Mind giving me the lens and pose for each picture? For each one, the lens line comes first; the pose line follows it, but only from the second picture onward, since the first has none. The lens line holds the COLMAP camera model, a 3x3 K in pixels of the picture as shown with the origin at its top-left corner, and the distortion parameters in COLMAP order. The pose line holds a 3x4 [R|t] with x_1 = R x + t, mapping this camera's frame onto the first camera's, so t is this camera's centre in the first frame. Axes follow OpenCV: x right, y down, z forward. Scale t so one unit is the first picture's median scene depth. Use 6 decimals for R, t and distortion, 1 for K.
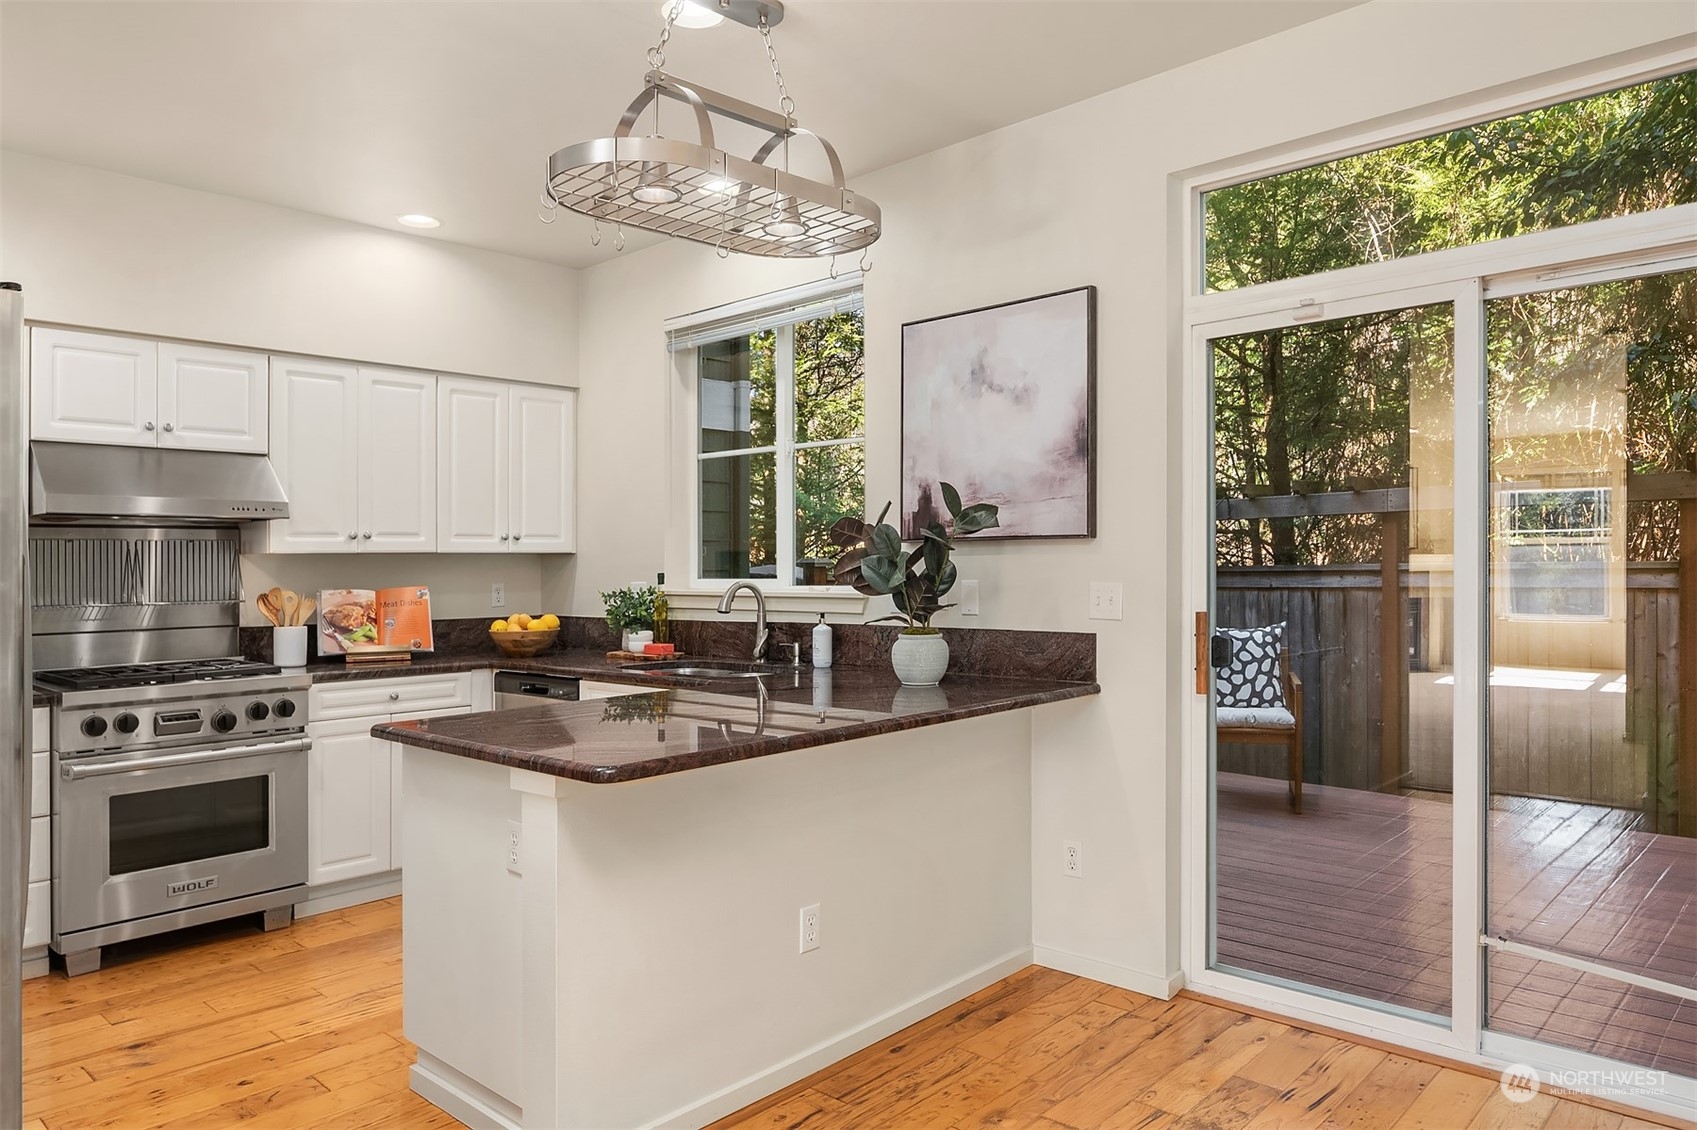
lens RADIAL K [[1124.2, 0, 820.5], [0, 1124.2, 538.4], [0, 0, 1]] dist [0.010532, -0.008355]
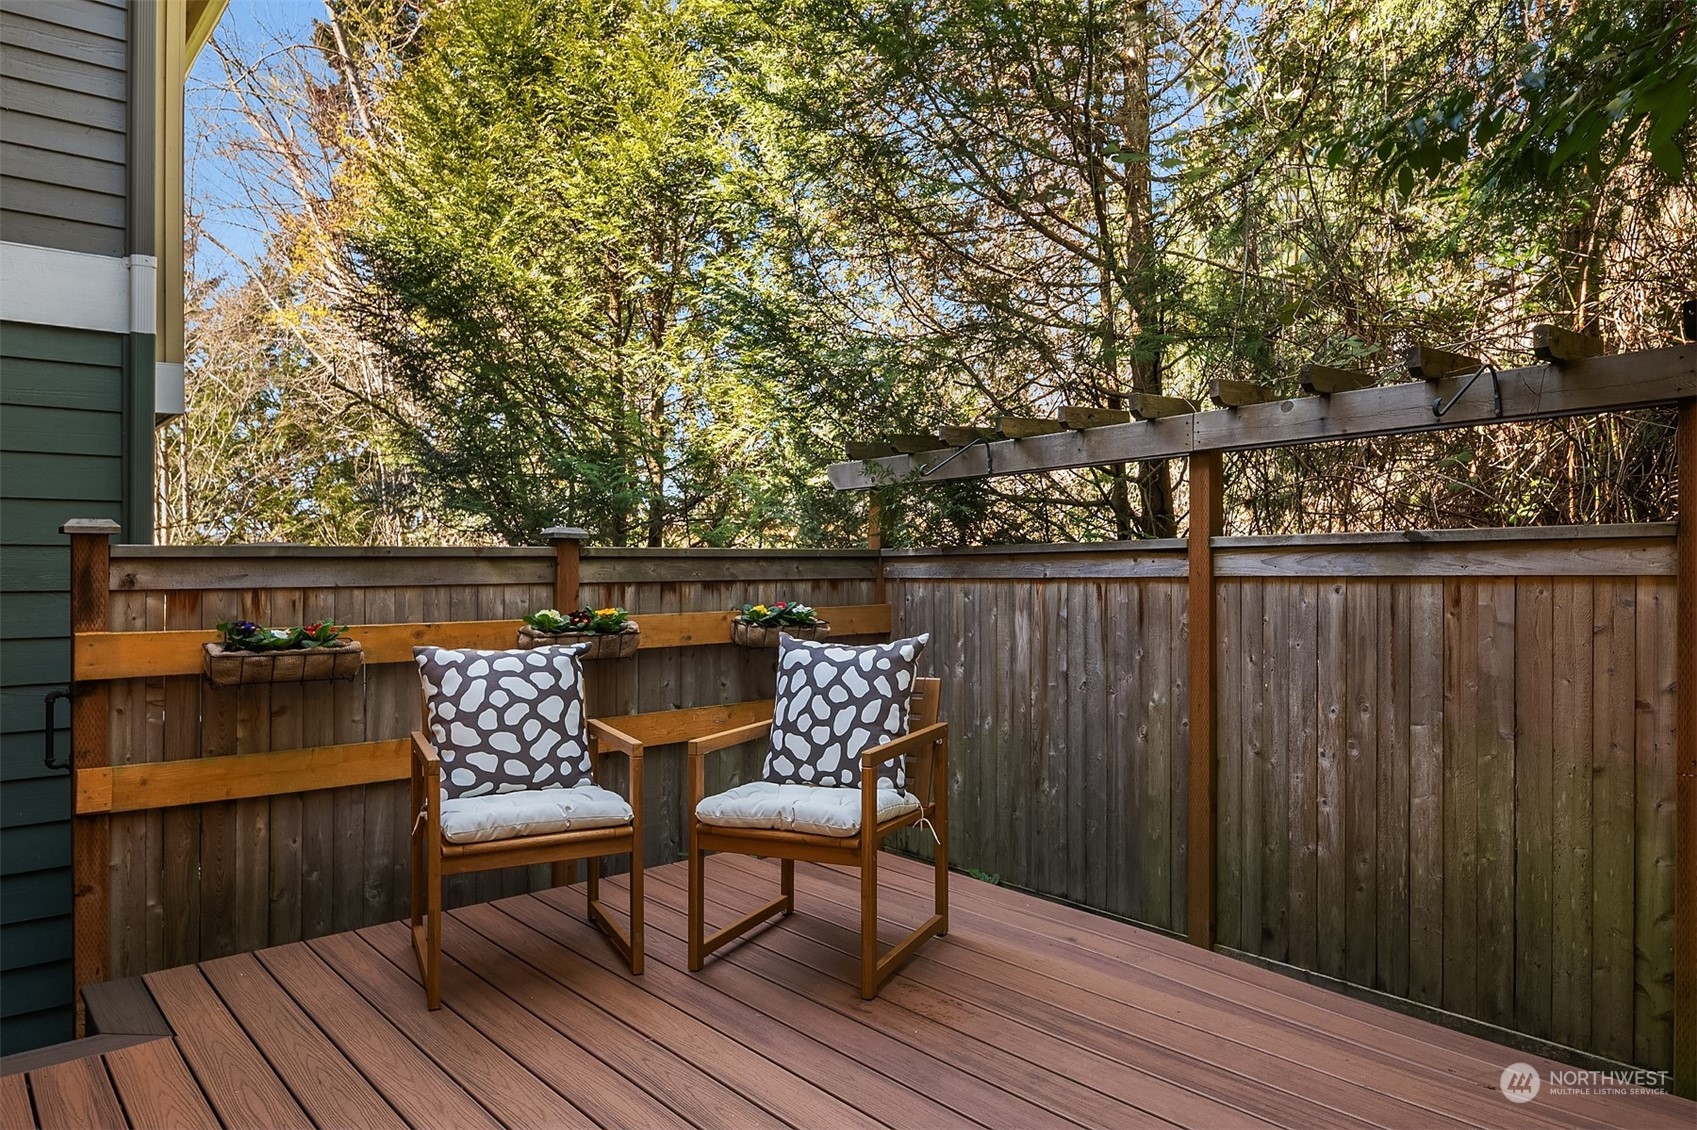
lens RADIAL K [[1124.2, 0, 783.7], [0, 1124.2, 546.7], [0, 0, 1]] dist [0.010532, -0.008355]
pose [[0.992339, 0.000503, -0.123541, 0.418933], [0.000263, 0.999981, 0.006179, 0.027606], [0.123541, -0.006164, 0.992320, 0.440297]]
